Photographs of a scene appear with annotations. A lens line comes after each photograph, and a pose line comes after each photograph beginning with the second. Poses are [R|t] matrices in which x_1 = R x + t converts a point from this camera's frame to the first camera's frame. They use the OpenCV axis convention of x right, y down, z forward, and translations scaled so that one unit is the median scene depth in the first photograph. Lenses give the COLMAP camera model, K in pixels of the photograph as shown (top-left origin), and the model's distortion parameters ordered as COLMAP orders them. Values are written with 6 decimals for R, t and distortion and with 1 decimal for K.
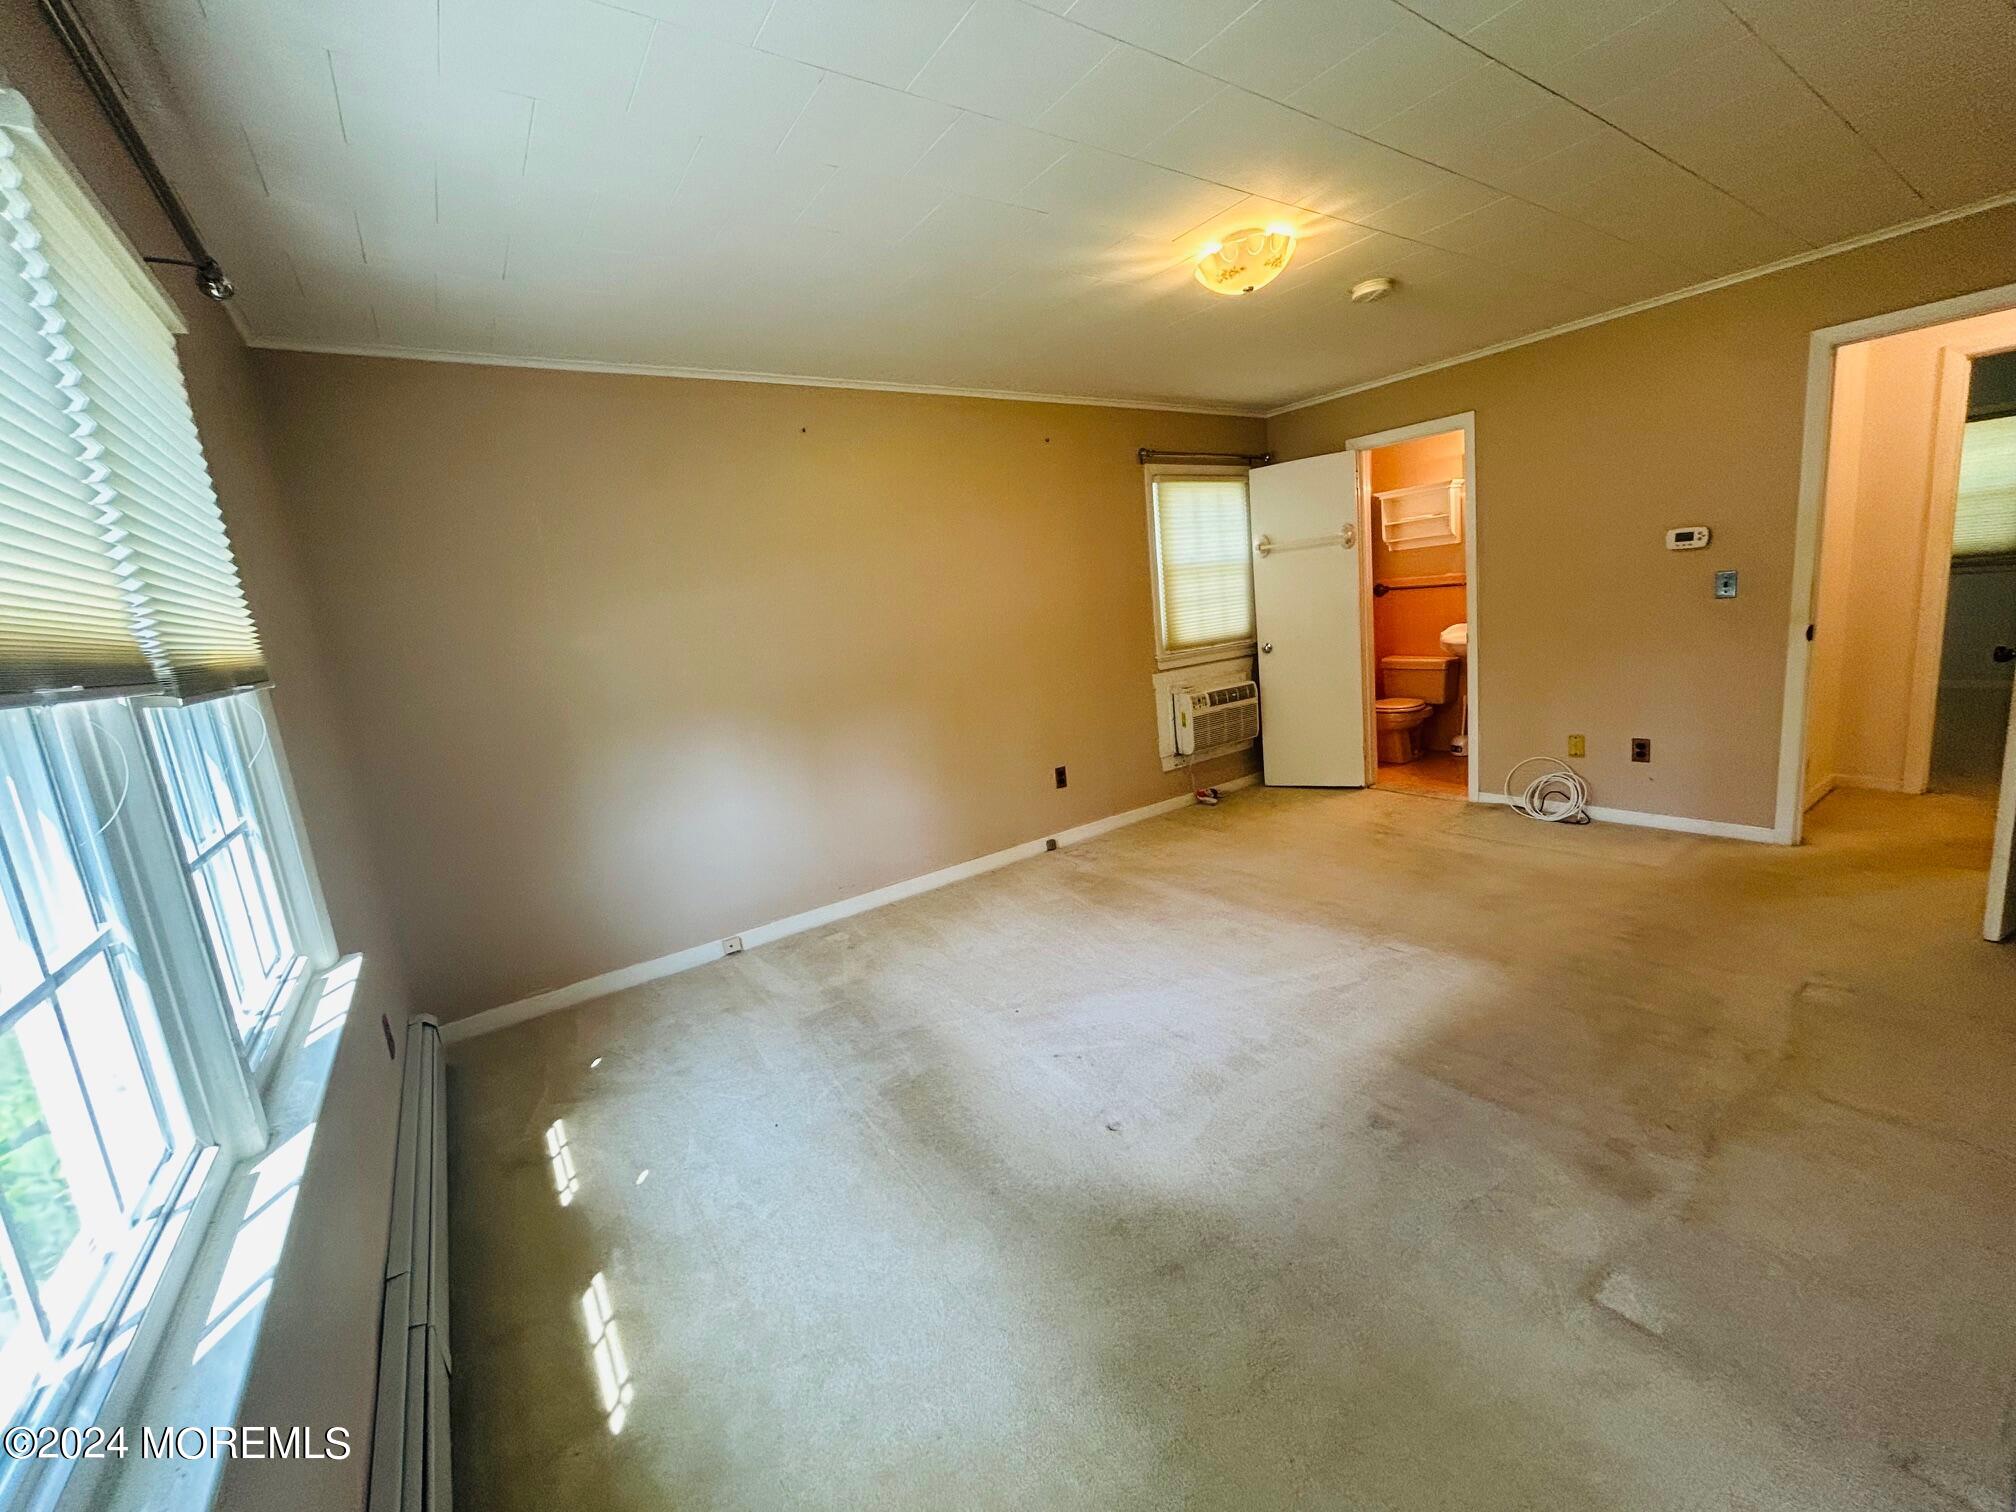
lens RADIAL K [[819.2, 0, 1015.2], [0, 819.2, 748.4], [0, 0, 1]] dist [0.001708, -0.000290]
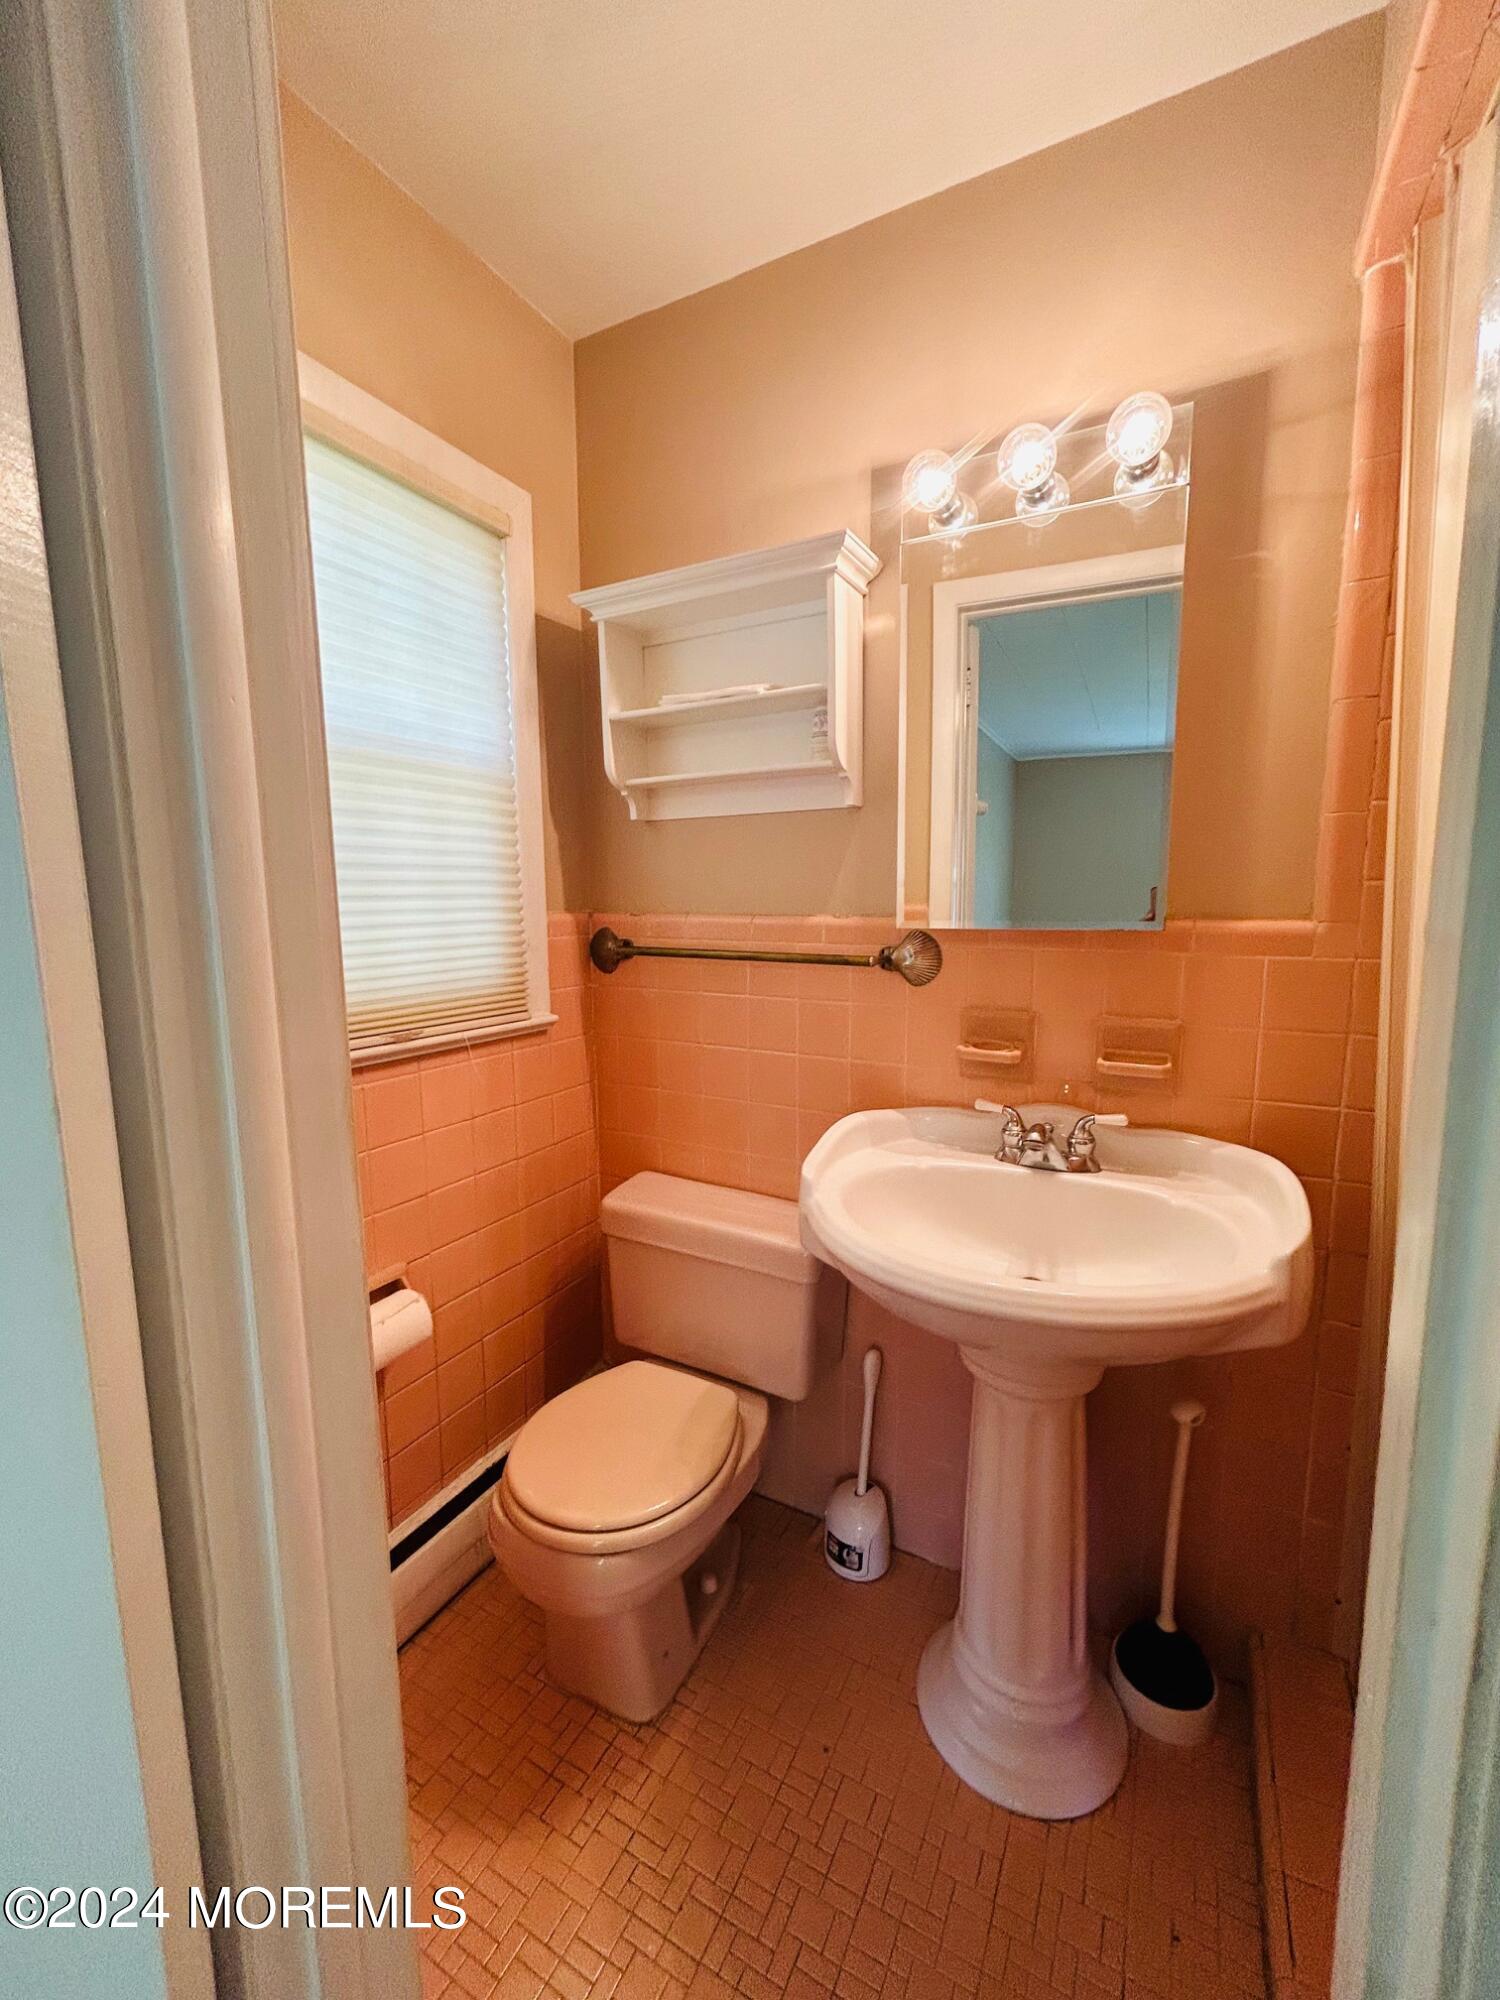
lens RADIAL K [[812.7, 0, 748.7], [0, 812.7, 1000.7], [0, 0, 1]] dist [0.001708, -0.000290]
pose [[0.895756, 0.039212, 0.442813, 0.374764], [-0.003391, 0.996676, -0.081397, -0.156714], [-0.444533, 0.071410, 0.892911, 0.743337]]
